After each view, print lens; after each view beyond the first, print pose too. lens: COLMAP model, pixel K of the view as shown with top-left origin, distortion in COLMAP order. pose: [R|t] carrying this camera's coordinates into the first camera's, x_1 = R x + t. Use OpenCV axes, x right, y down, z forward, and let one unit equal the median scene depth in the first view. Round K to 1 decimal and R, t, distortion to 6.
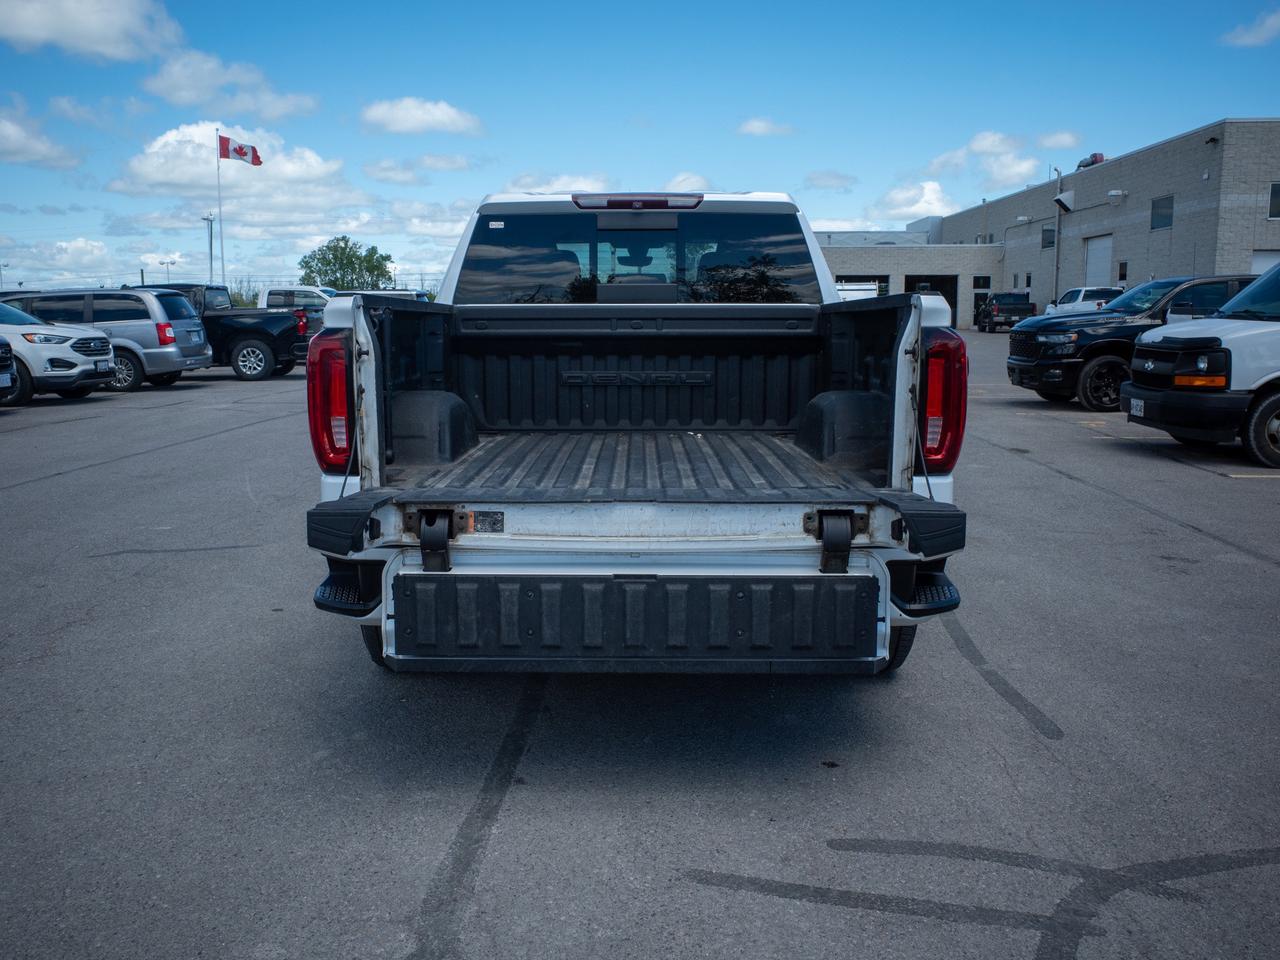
lens RADIAL K [[1167.3, 0, 628.3], [0, 1167.3, 496.2], [0, 0, 1]] dist [-0.067717, 0.075999]
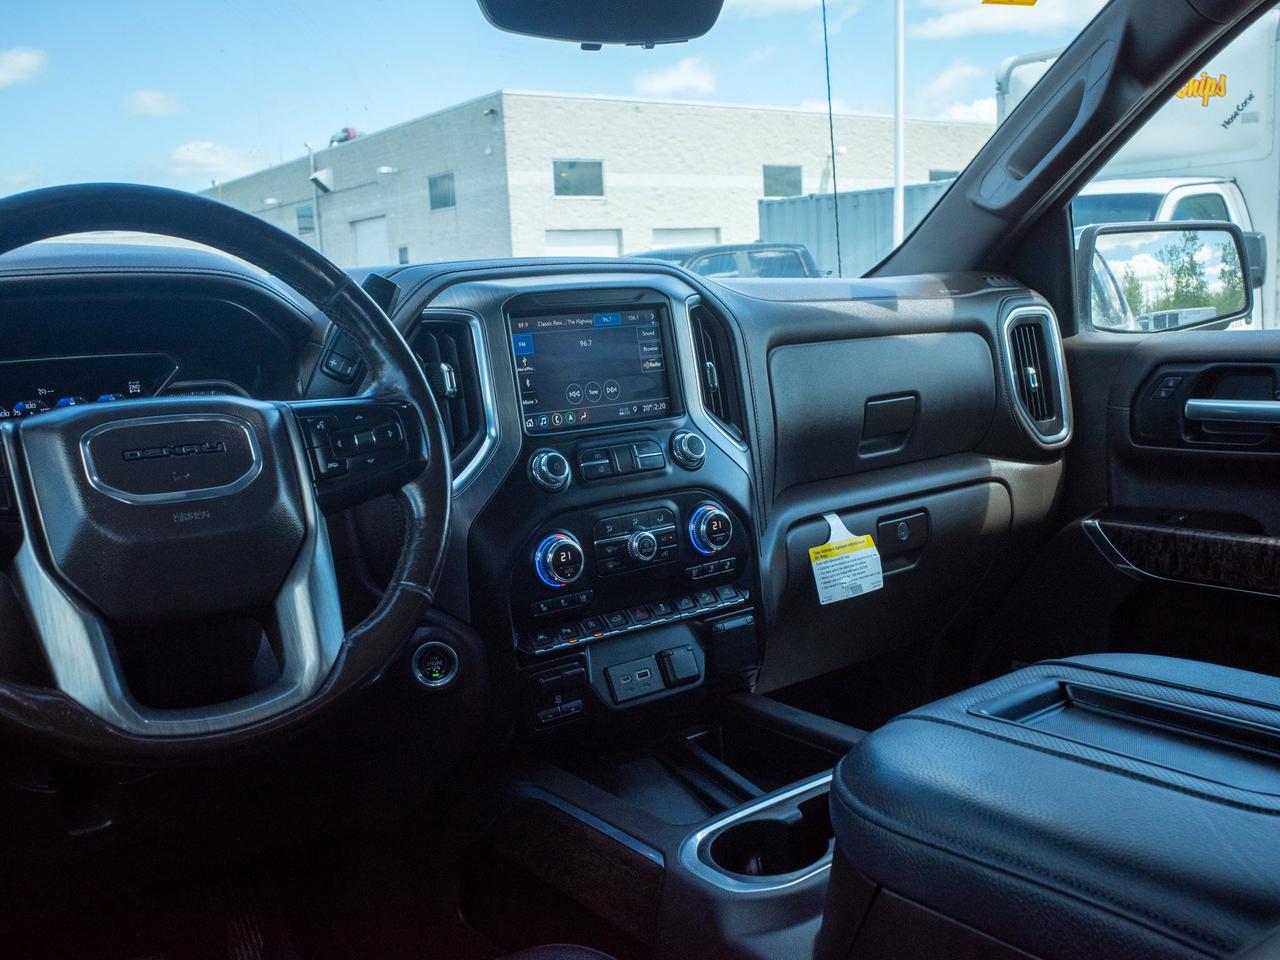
lens RADIAL K [[1201.9, 0, 642.6], [0, 1201.9, 500.1], [0, 0, 1]] dist [-0.068988, 0.074106]
pose [[0.785690, -0.137235, 0.603206, -0.060510], [0.136713, 0.989493, 0.047048, -0.100660], [-0.603324, 0.045501, 0.796197, 0.604465]]
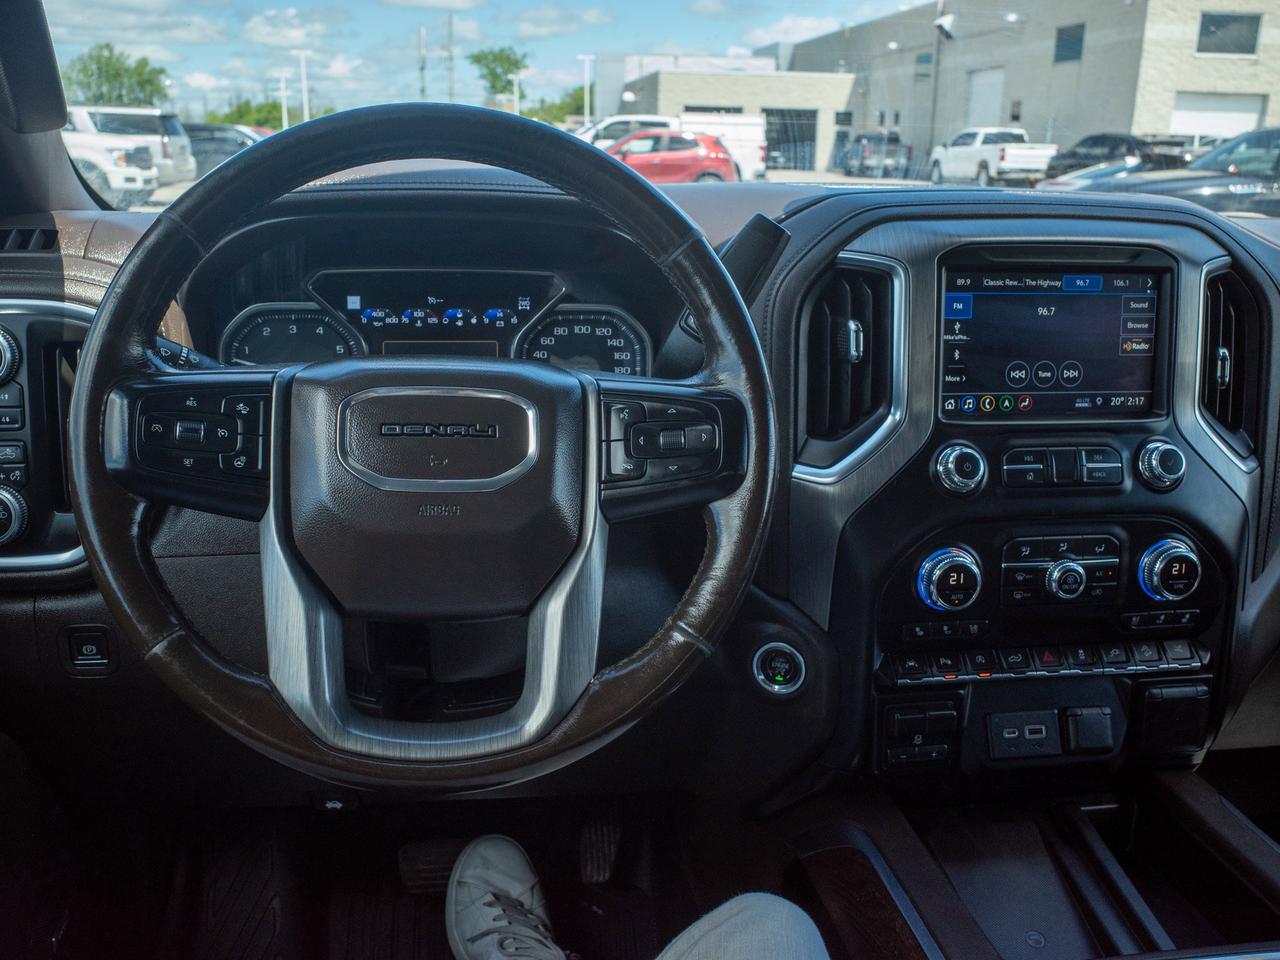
lens RADIAL K [[1157.1, 0, 637.5], [0, 1157.1, 491.3], [0, 0, 1]] dist [-0.063247, 0.066667]
pose [[0.985697, -0.023009, 0.166950, -0.040195], [-0.000184, 0.990488, 0.137598, -0.108648], [-0.168528, -0.135661, 0.976317, 0.616479]]
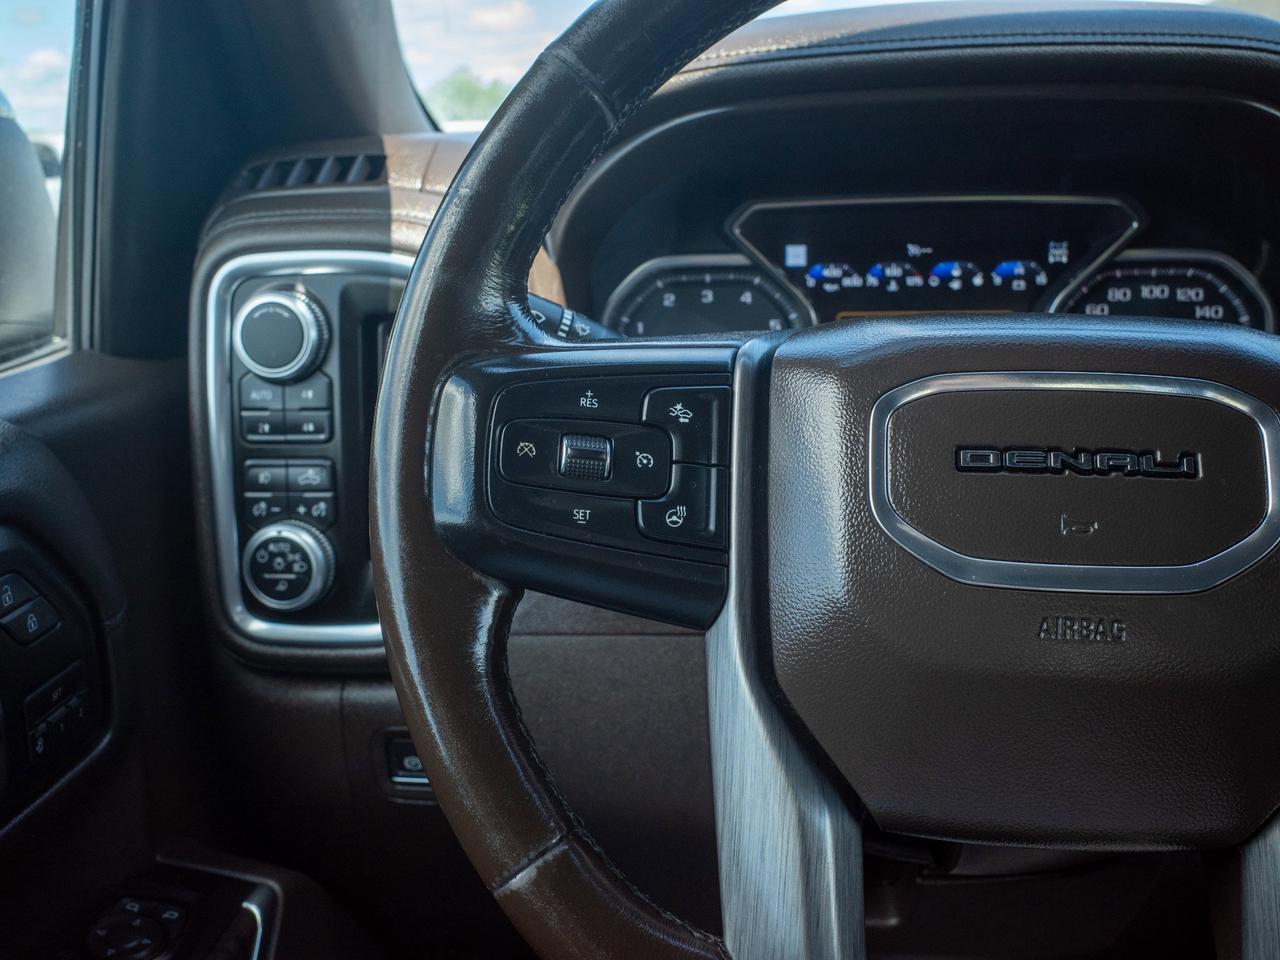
lens RADIAL K [[1184.5, 0, 641.5], [0, 1184.5, 487.1], [0, 0, 1]] dist [-0.061191, 0.072549]
pose [[0.994036, 0.000937, -0.109049, -0.047520], [0.012787, 0.992064, 0.125083, -0.106836], [0.108301, -0.125731, 0.986135, 0.645213]]
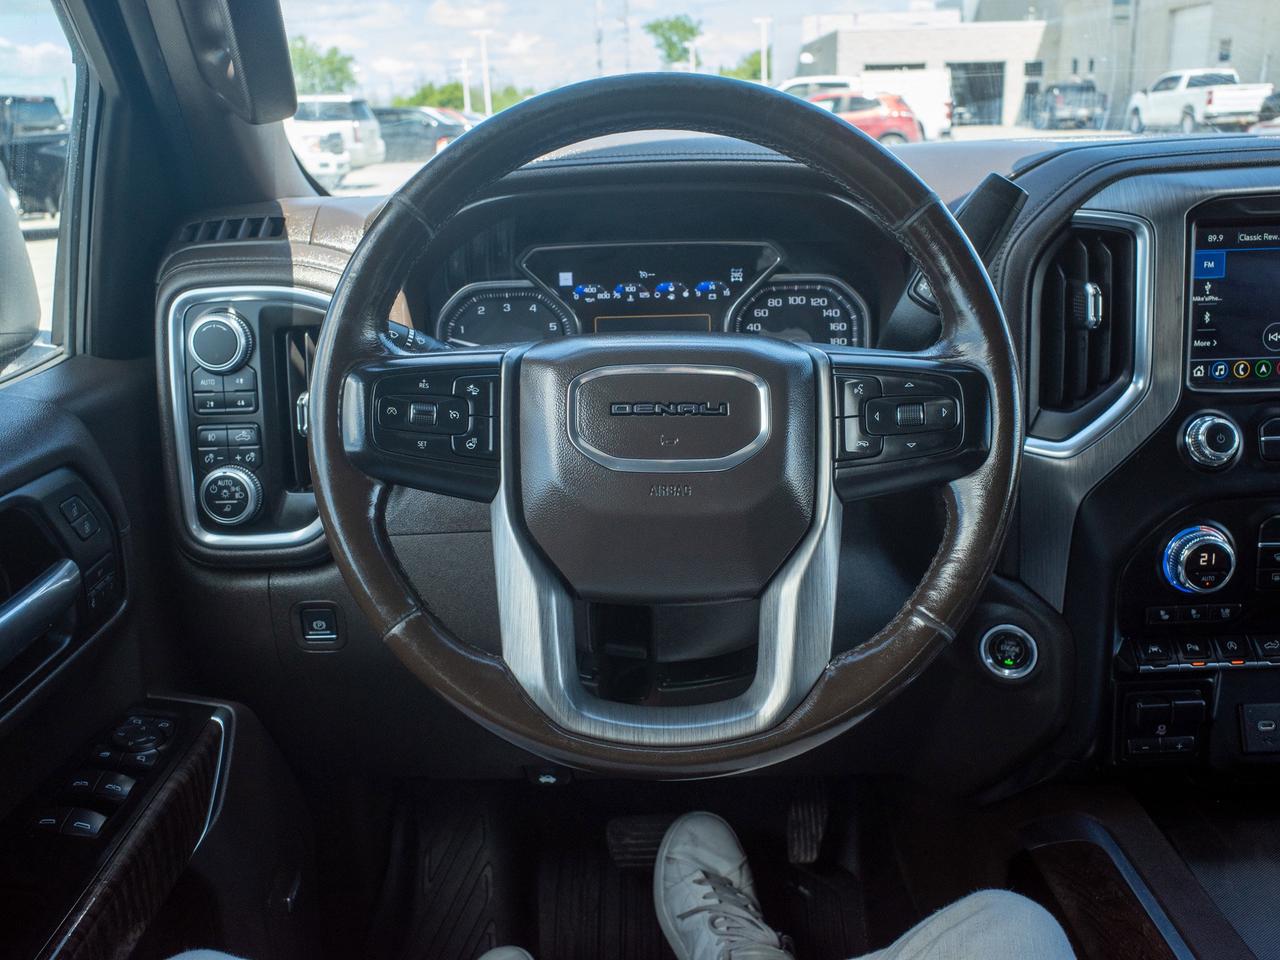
lens RADIAL K [[1158.4, 0, 645.5], [0, 1158.4, 488.3], [0, 0, 1]] dist [-0.051334, 0.043931]
pose [[0.999324, -0.031443, 0.019047, -0.042580], [0.028025, 0.986904, 0.158856, -0.108922], [-0.023793, -0.158215, 0.987118, 0.618425]]
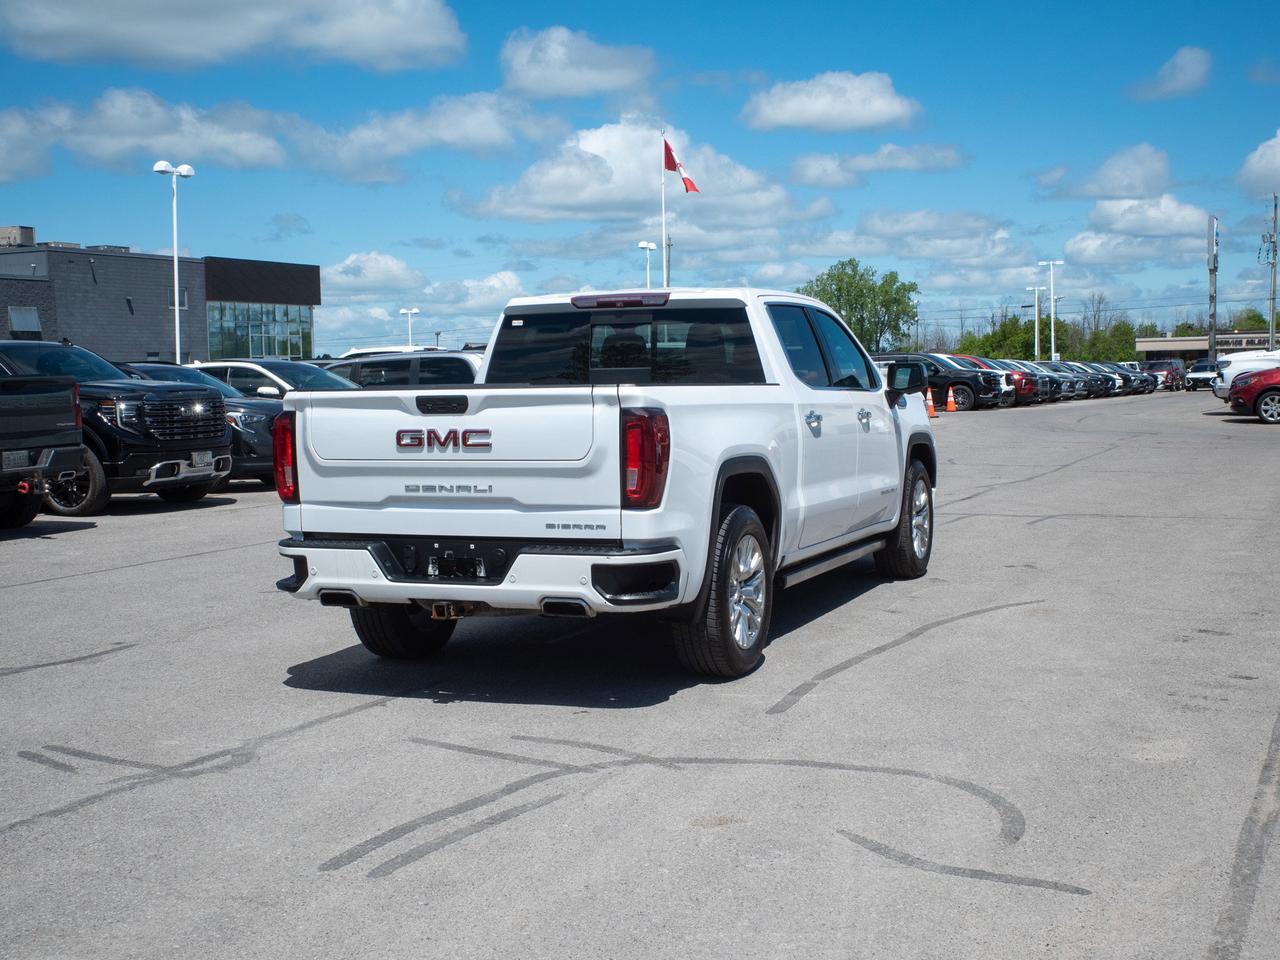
lens RADIAL K [[1722.3, 0, 640.6], [0, 1722.3, 541.5], [0, 0, 1]] dist [-0.049158, 0.011644]
pose [[0.929808, 0.022387, -0.367363, 0.352948], [-0.041621, 0.998141, -0.044520, 0.039378], [0.365683, 0.056685, 0.929012, -0.332778]]
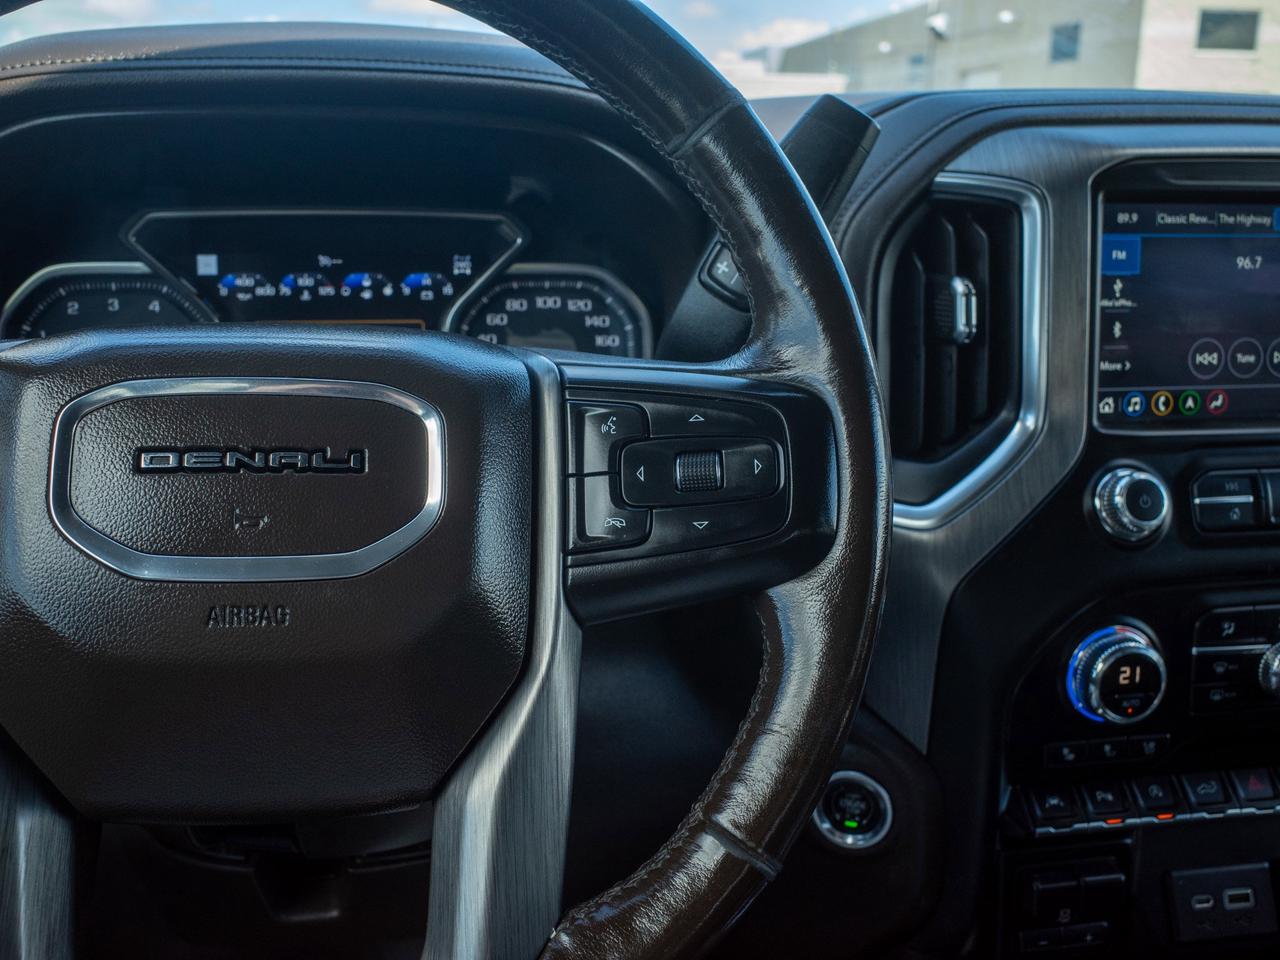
lens RADIAL K [[1184.5, 0, 641.5], [0, 1184.5, 487.1], [0, 0, 1]] dist [-0.061191, 0.072549]
pose [[0.983583, -0.032373, 0.177529, -0.035847], [0.010631, 0.992463, 0.122083, -0.106709], [-0.180144, -0.118192, 0.976514, 0.642653]]
